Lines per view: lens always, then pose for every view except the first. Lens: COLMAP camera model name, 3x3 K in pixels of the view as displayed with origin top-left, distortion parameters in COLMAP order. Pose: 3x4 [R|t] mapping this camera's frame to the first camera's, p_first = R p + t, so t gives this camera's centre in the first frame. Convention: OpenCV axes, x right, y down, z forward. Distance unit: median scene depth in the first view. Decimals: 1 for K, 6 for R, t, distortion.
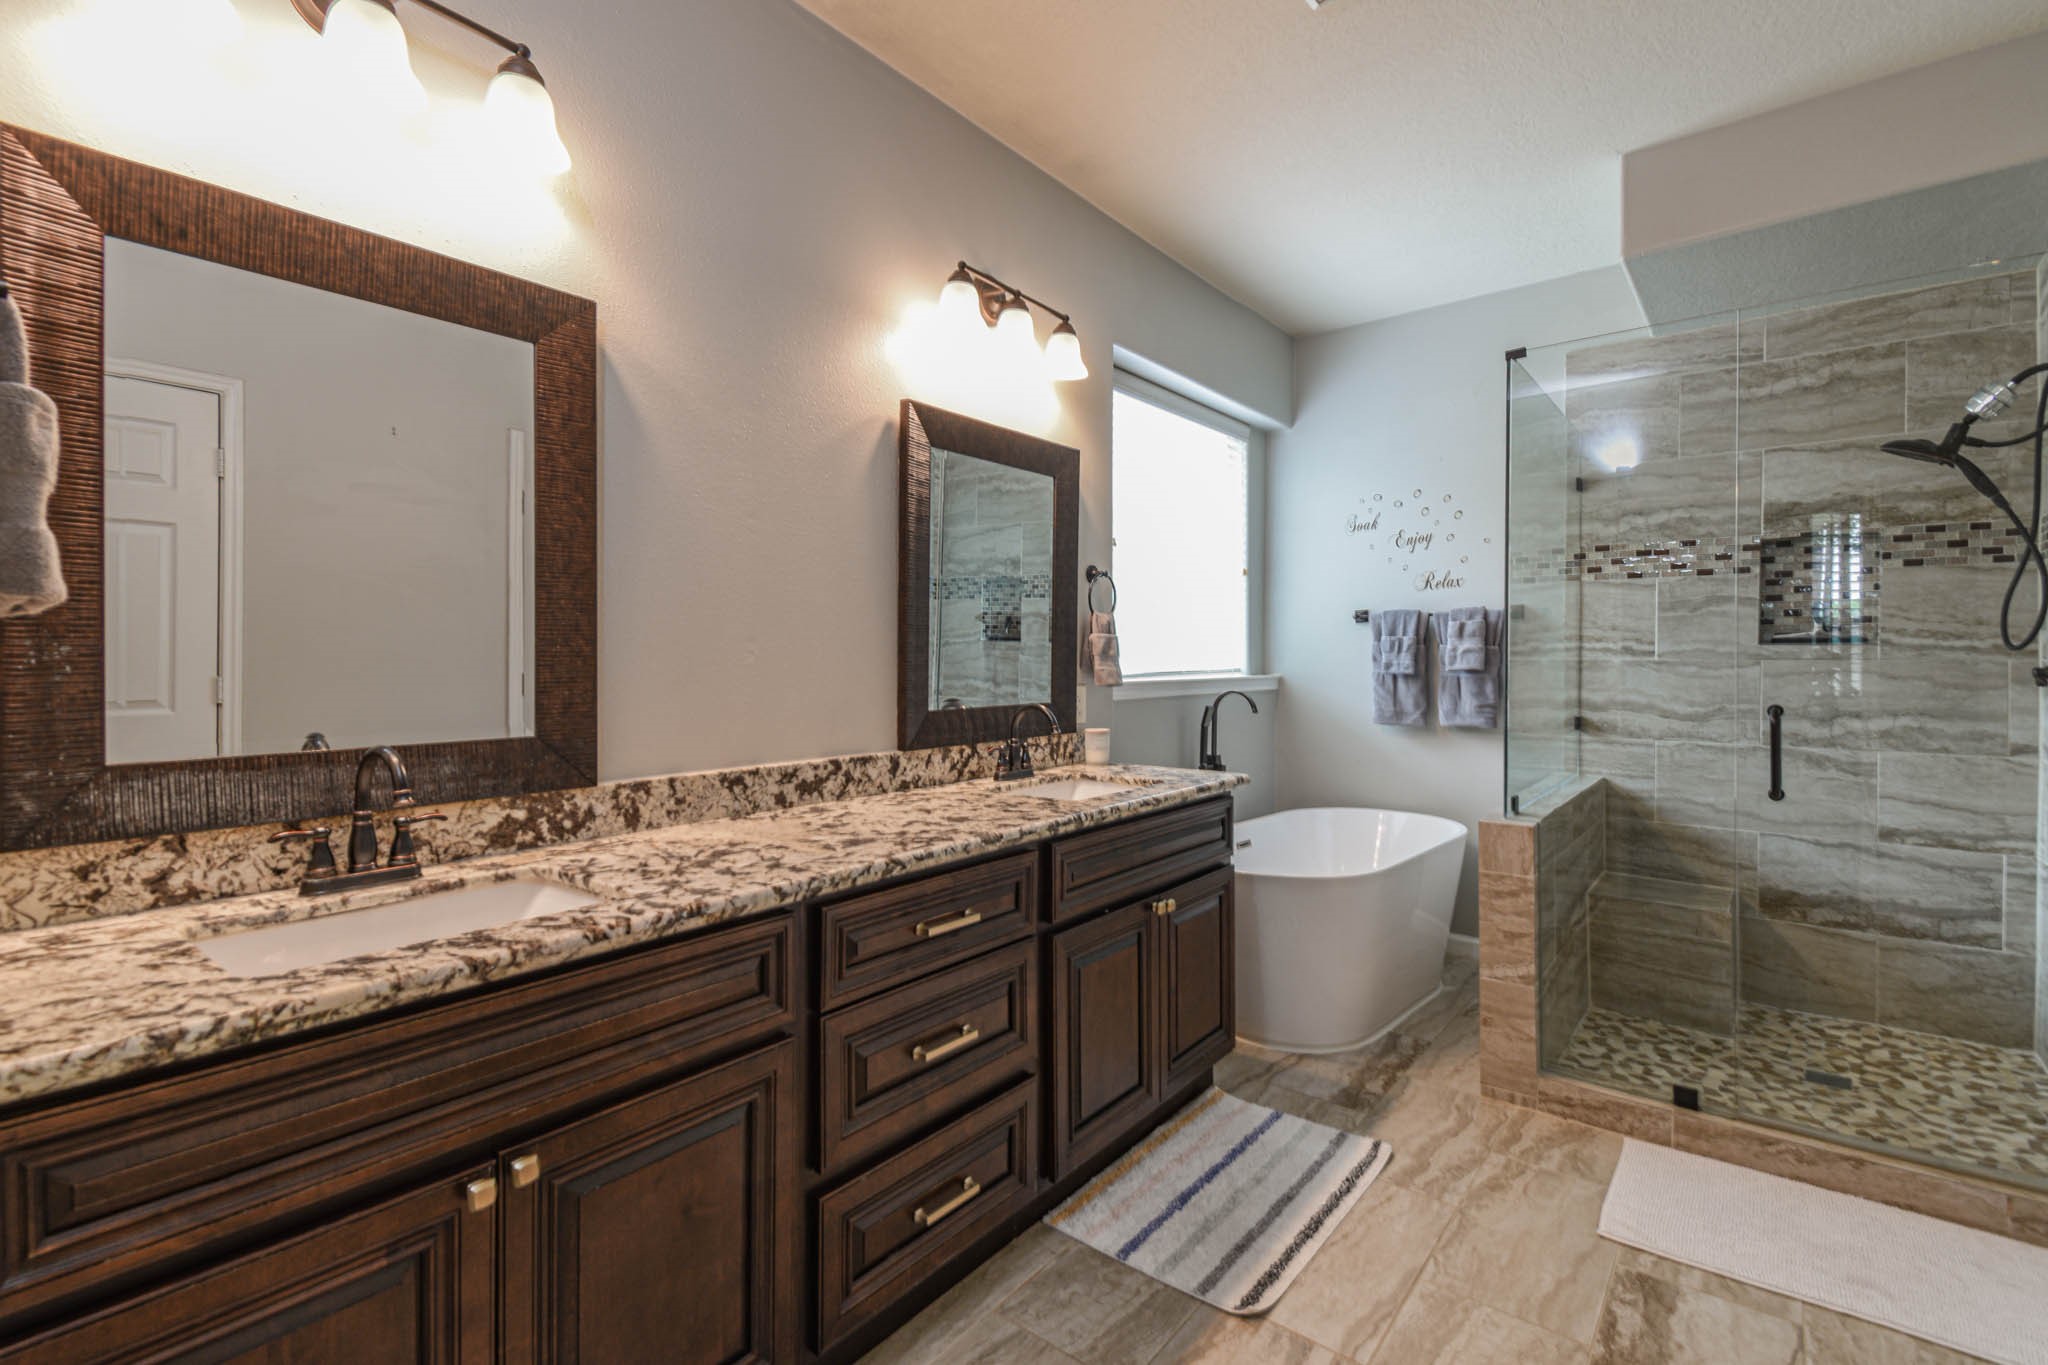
lens RADIAL K [[933.4, 0, 1010.4], [0, 933.4, 663.0], [0, 0, 1]] dist [0.036447, -0.021103]
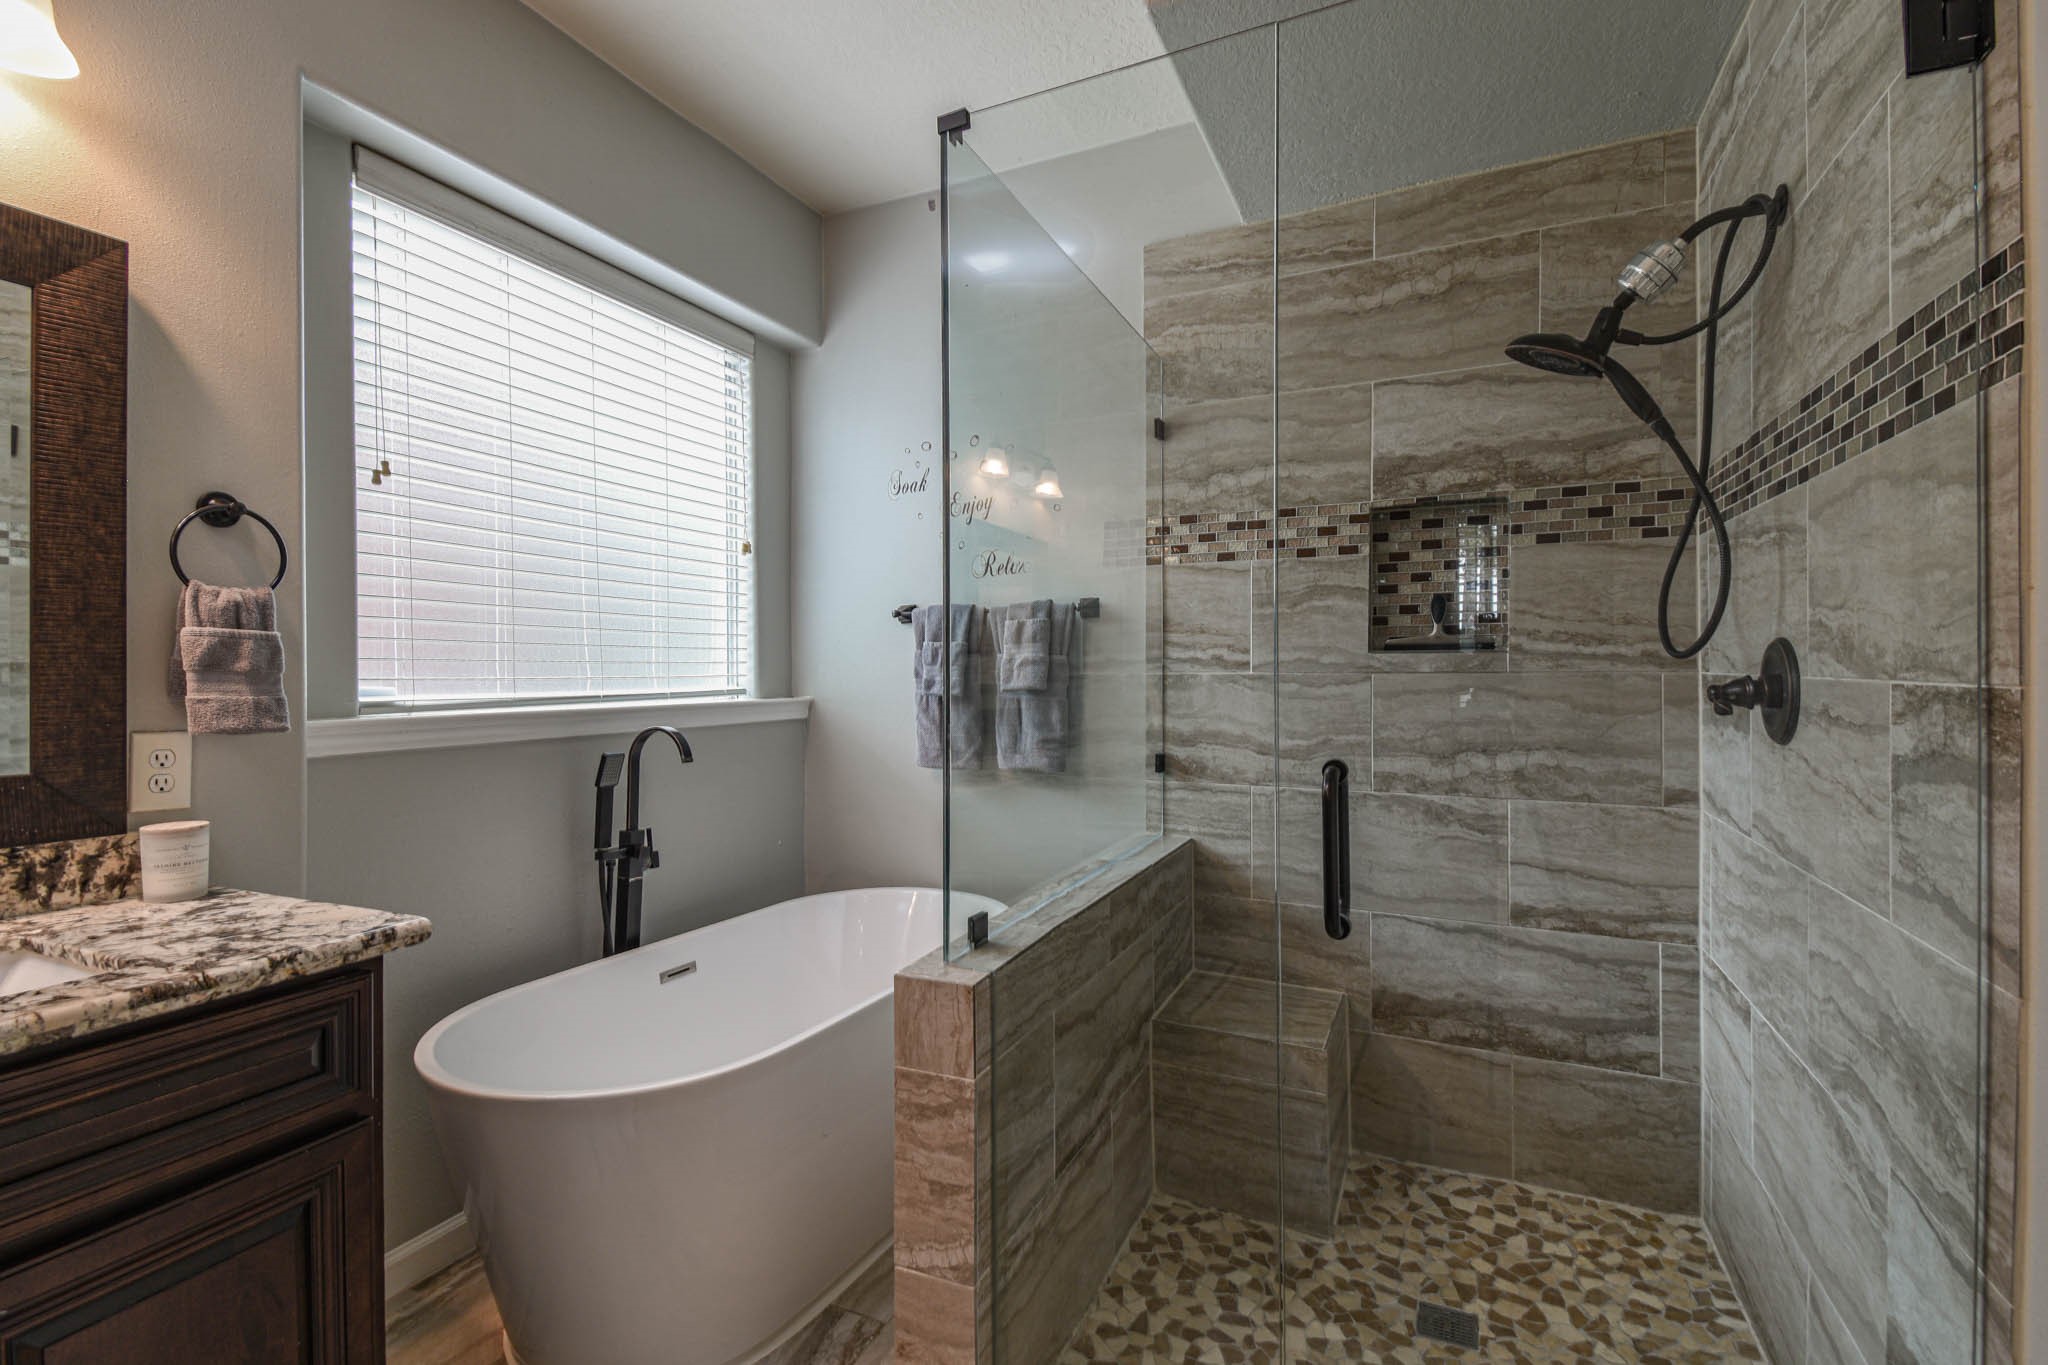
lens RADIAL K [[933.4, 0, 1013.6], [0, 933.4, 674.4], [0, 0, 1]] dist [0.036447, -0.021103]
pose [[0.969435, -0.005012, 0.245298, 0.374506], [0.005789, 0.999980, -0.002444, -0.002595], [-0.245281, 0.003789, 0.969445, 0.397024]]
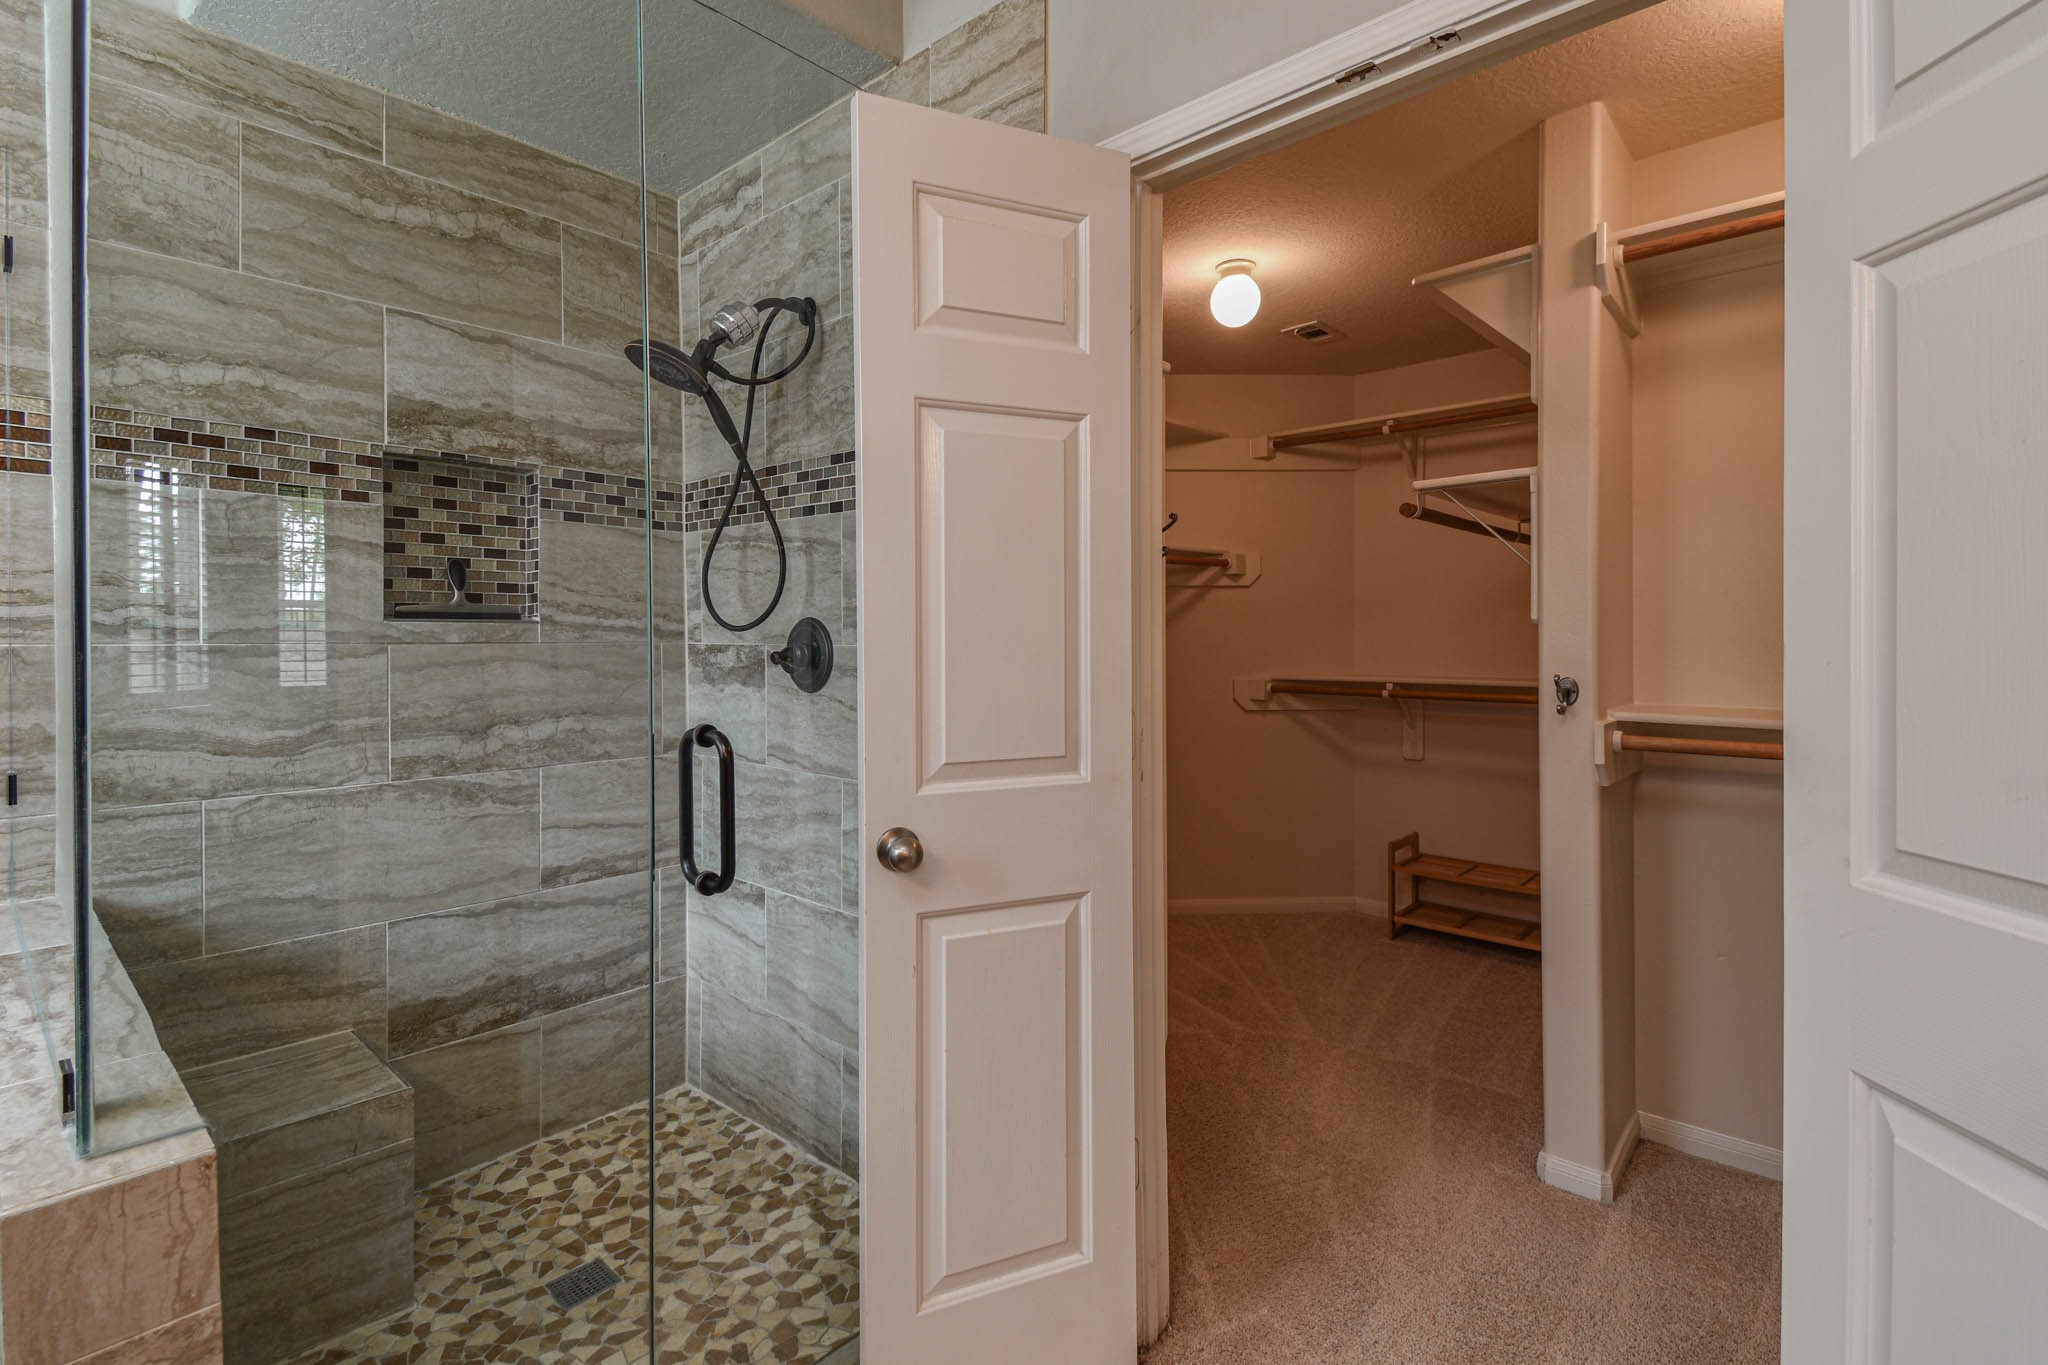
lens RADIAL K [[933.4, 0, 1058.9], [0, 933.4, 644.1], [0, 0, 1]] dist [0.036447, -0.021103]
pose [[0.021114, -0.007204, 0.999751, 0.192377], [0.008127, 0.999942, 0.007034, -0.004515], [-0.999744, 0.007976, 0.021171, 0.581040]]
